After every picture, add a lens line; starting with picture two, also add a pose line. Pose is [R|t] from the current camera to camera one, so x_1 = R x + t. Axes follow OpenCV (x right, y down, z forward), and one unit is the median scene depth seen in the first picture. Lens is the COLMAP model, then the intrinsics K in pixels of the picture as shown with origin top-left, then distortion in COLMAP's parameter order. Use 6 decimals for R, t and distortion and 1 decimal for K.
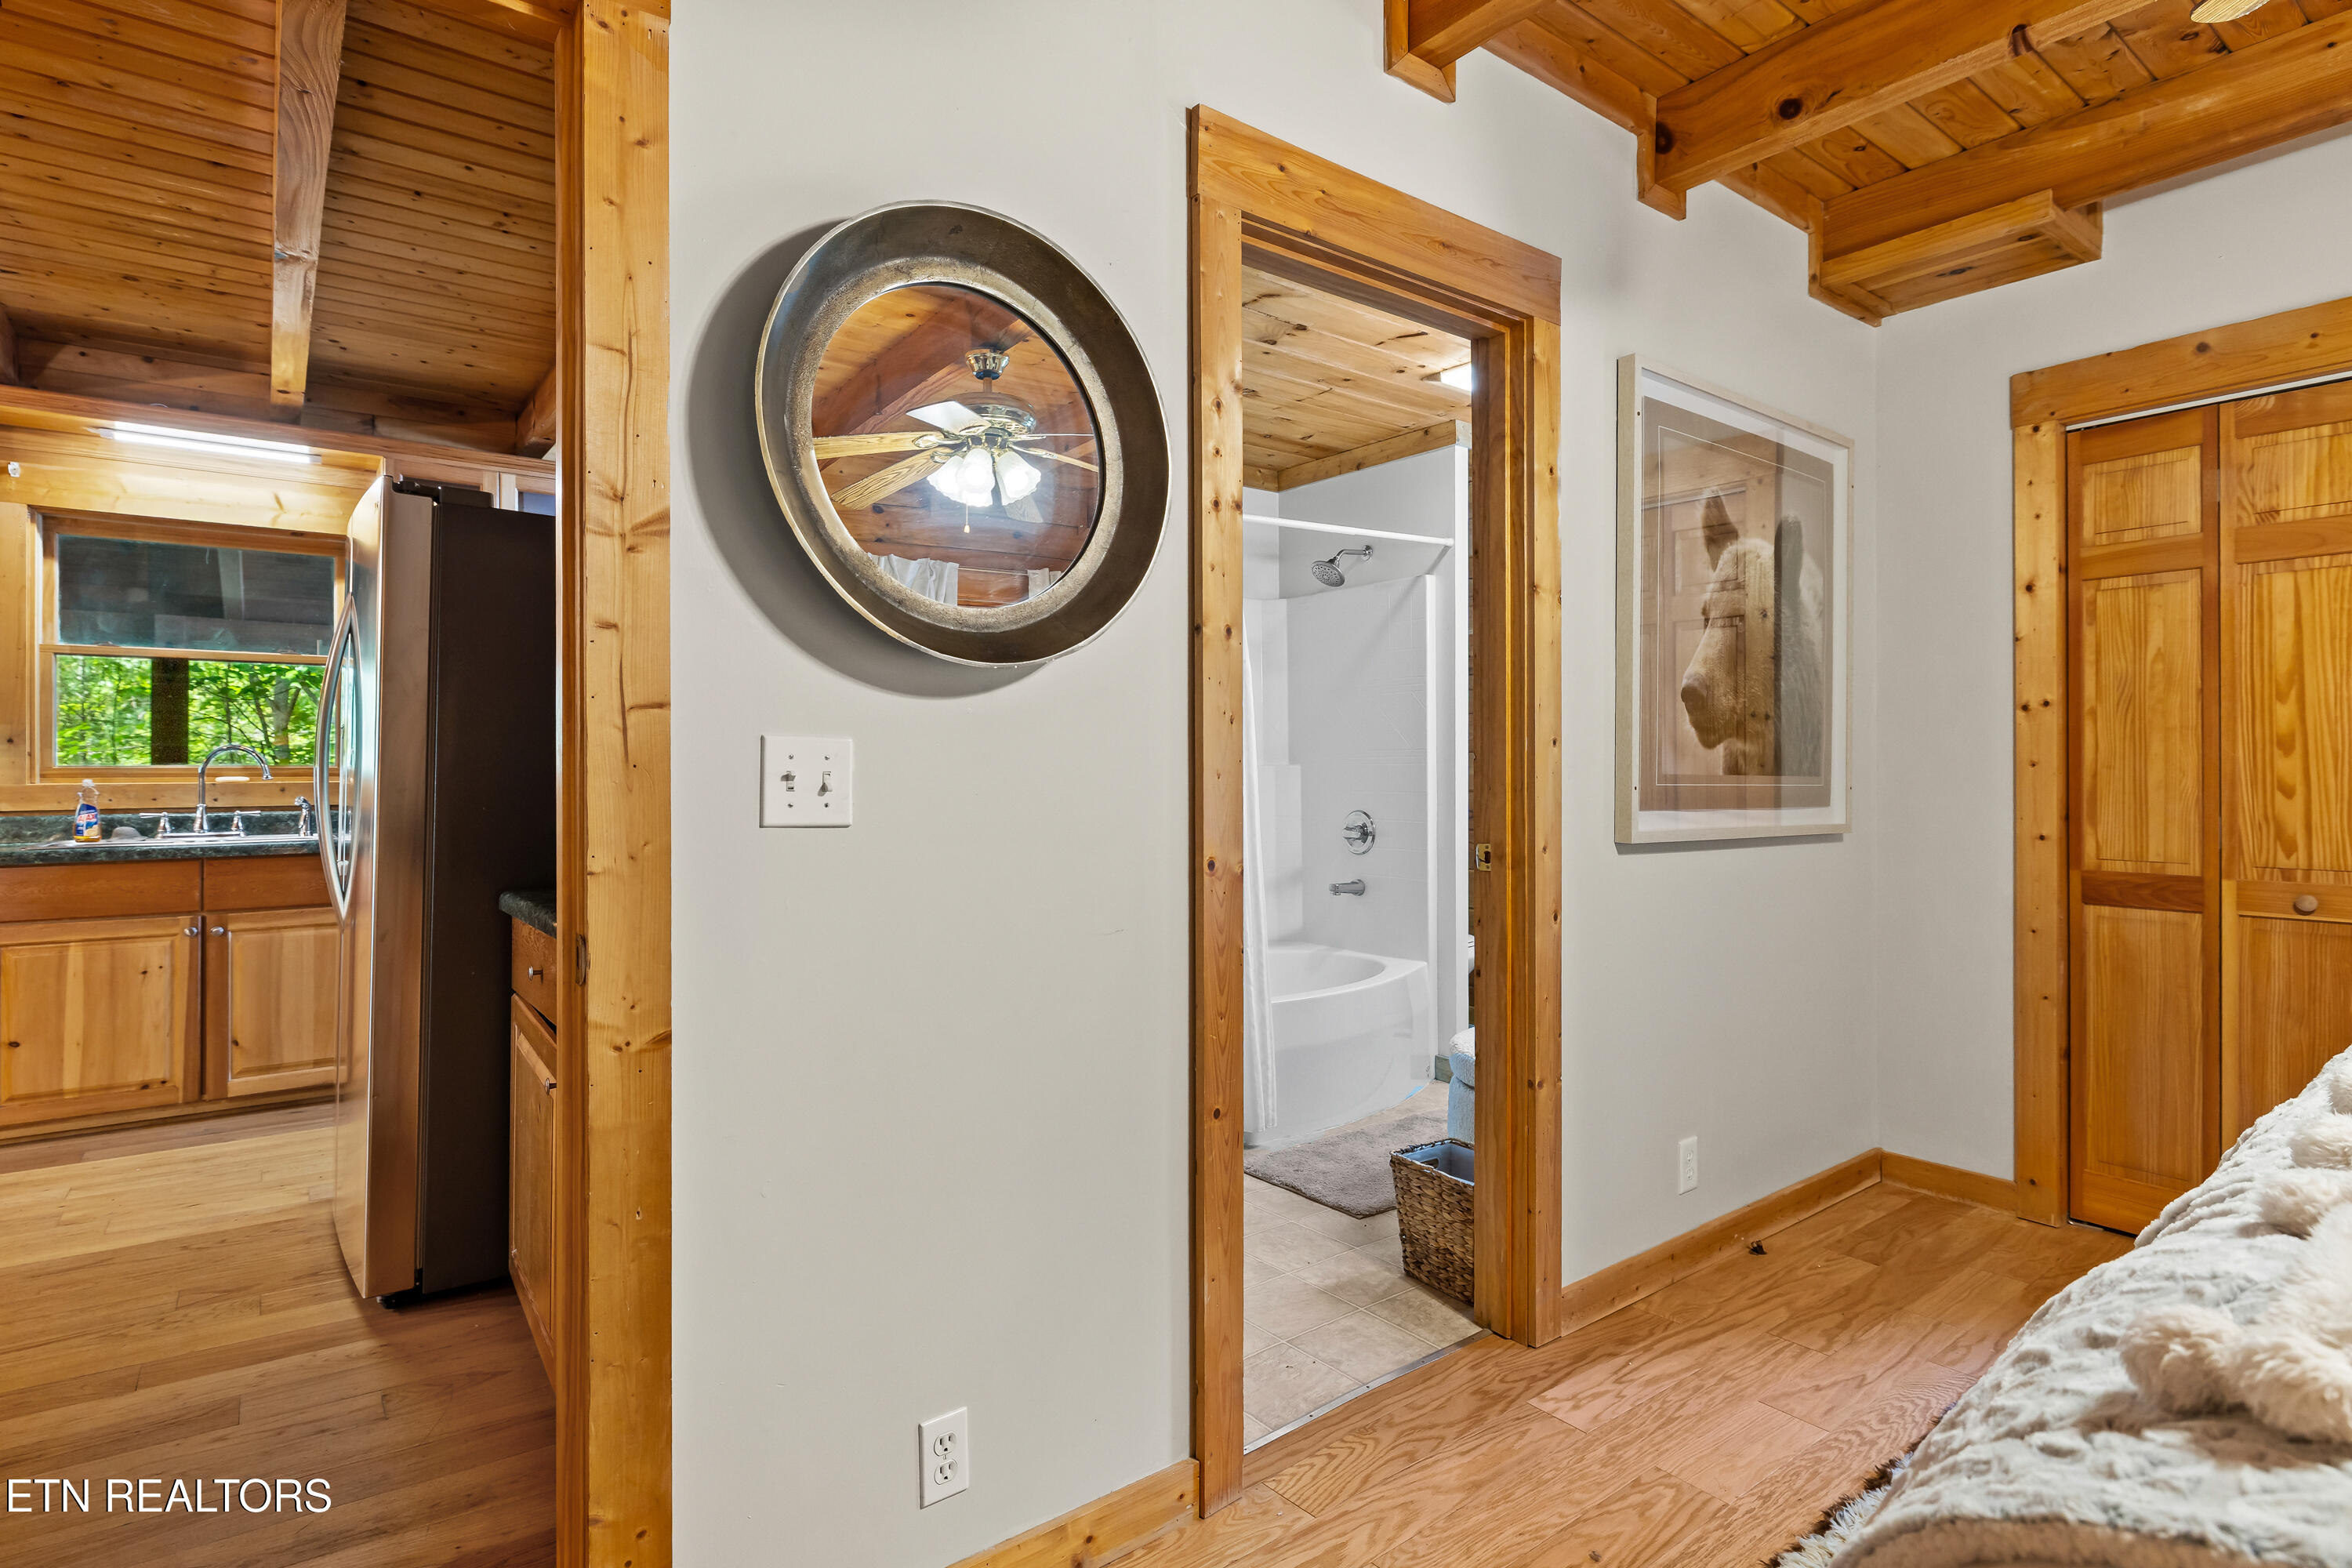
lens RADIAL K [[1222.8, 0, 1193.4], [0, 1222.8, 764.2], [0, 0, 1]] dist [-0.001995, 0.000712]
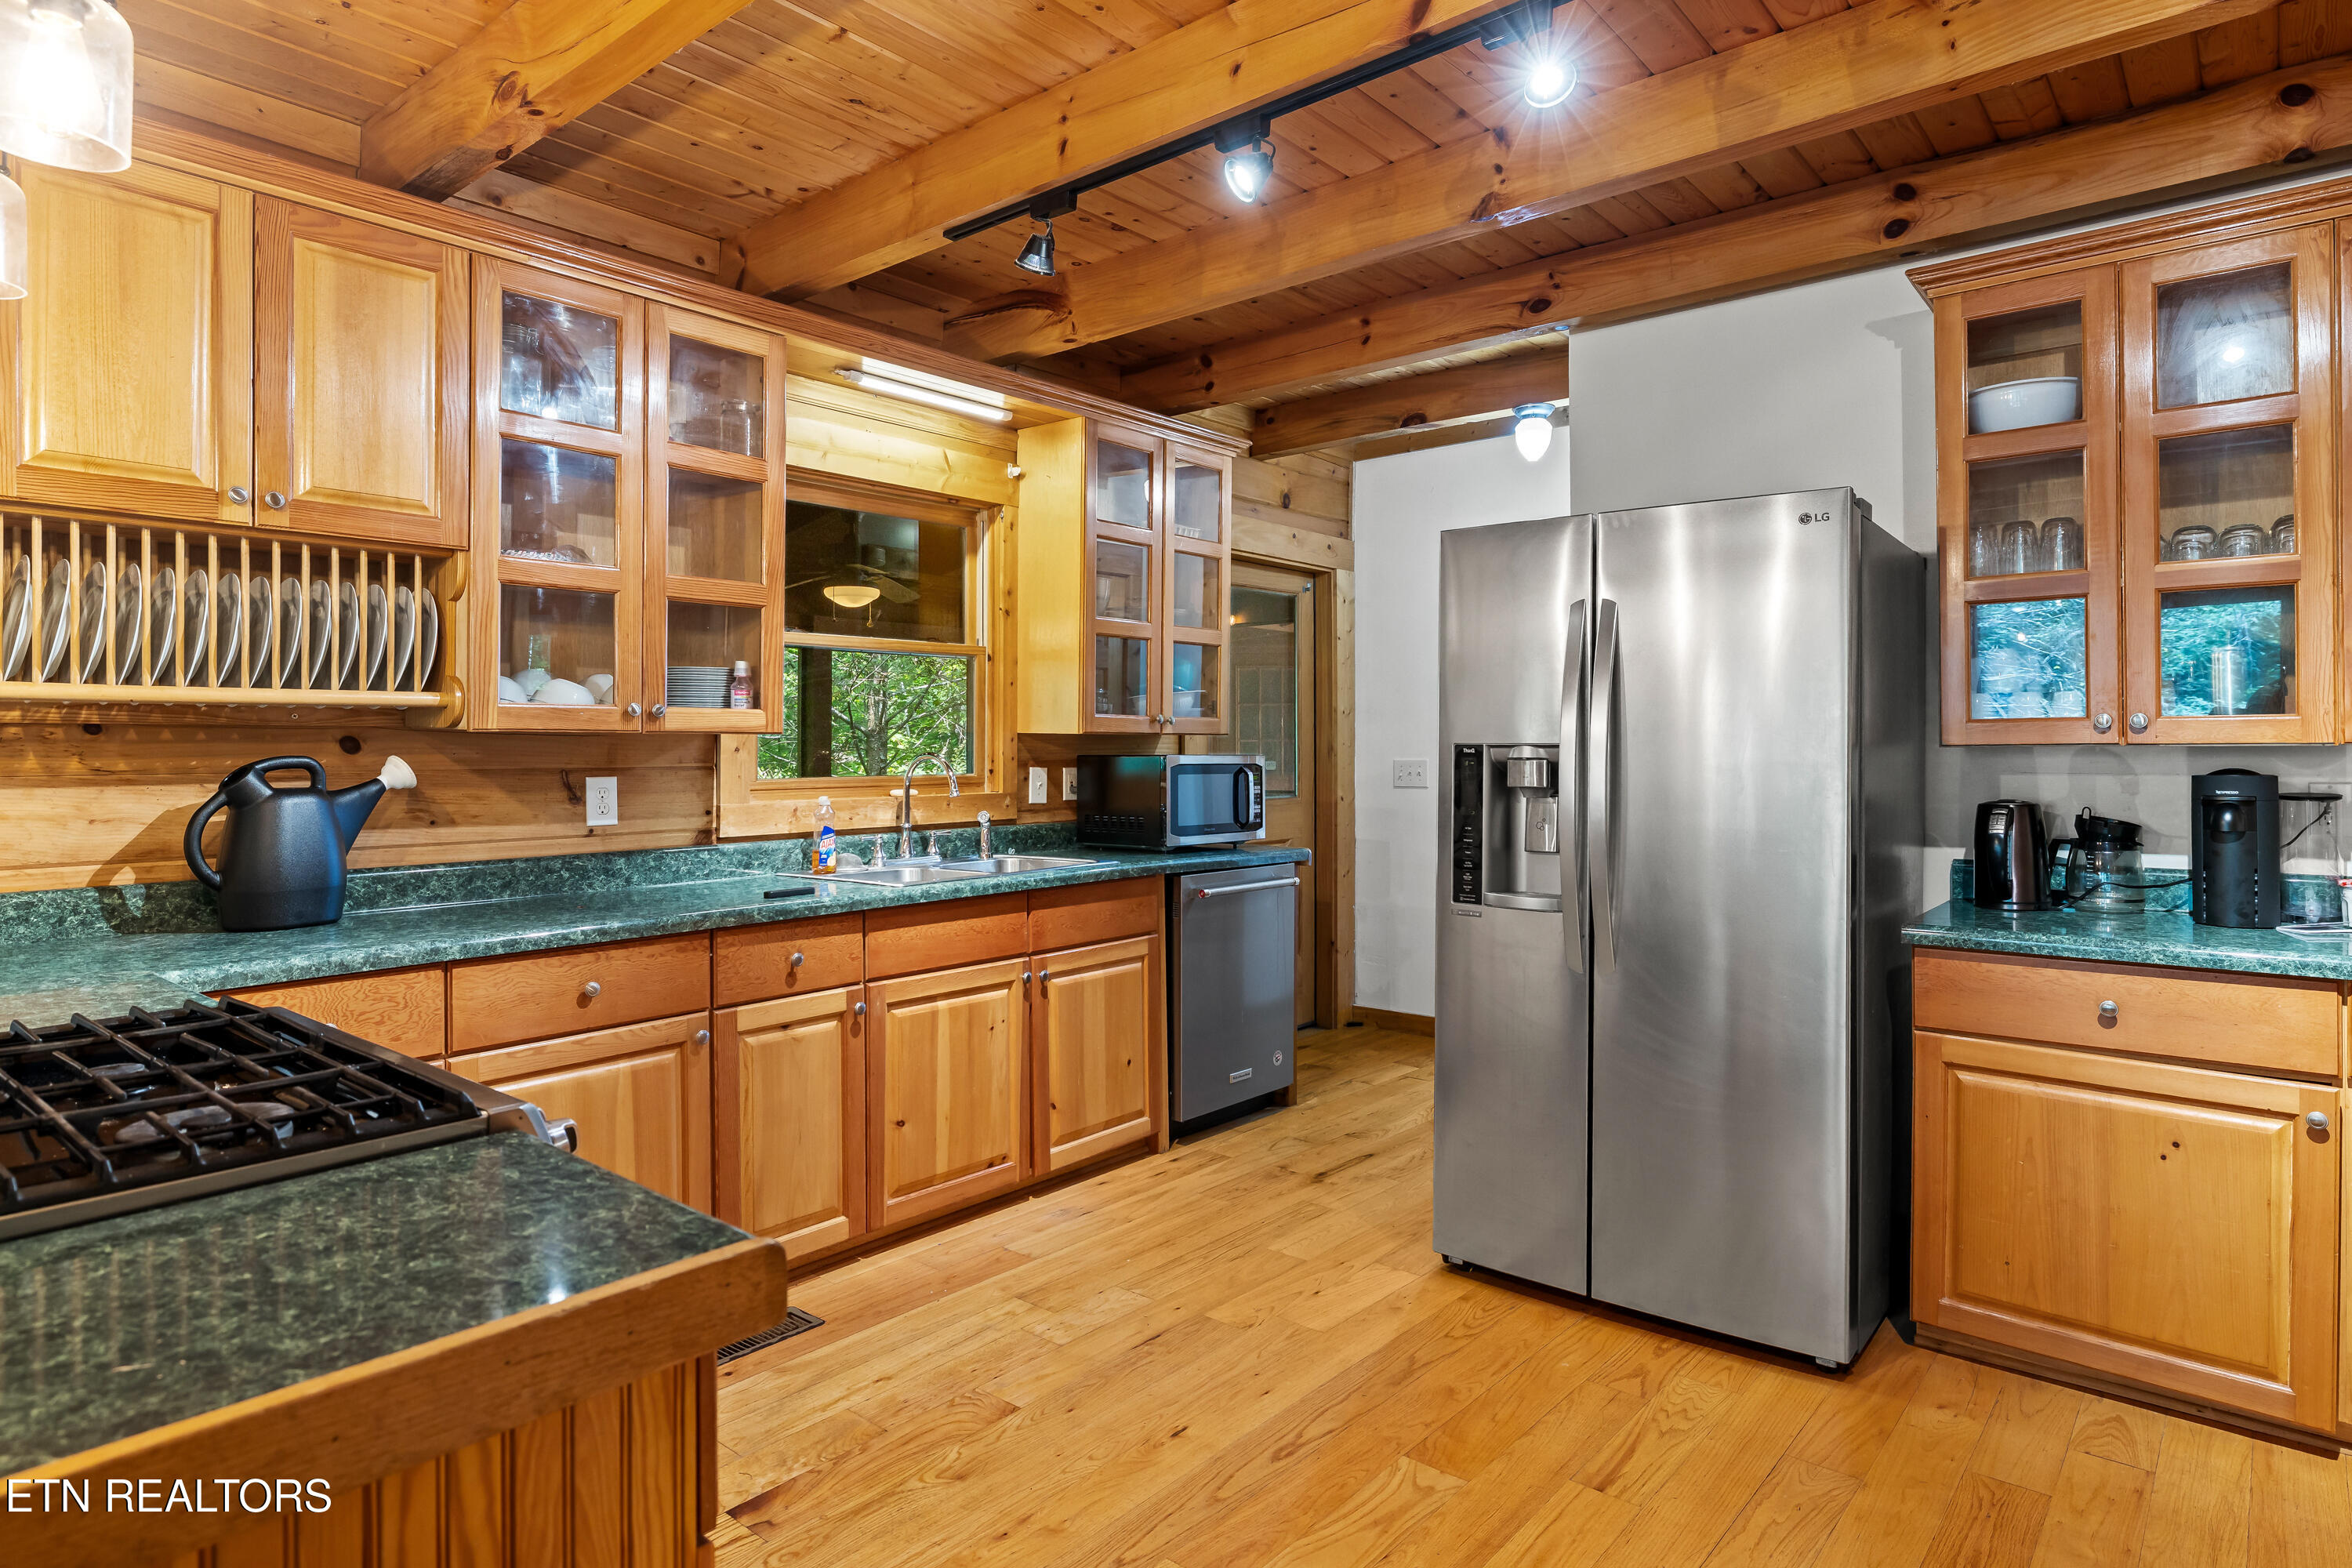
lens RADIAL K [[1287.4, 0, 1182.6], [0, 1287.4, 745.6], [0, 0, 1]] dist [-0.001169, -0.000694]
pose [[0.974355, 0.000016, 0.225017, -1.081013], [-0.000314, 0.999999, 0.001287, -0.028588], [-0.225017, -0.001324, 0.974354, 0.125566]]
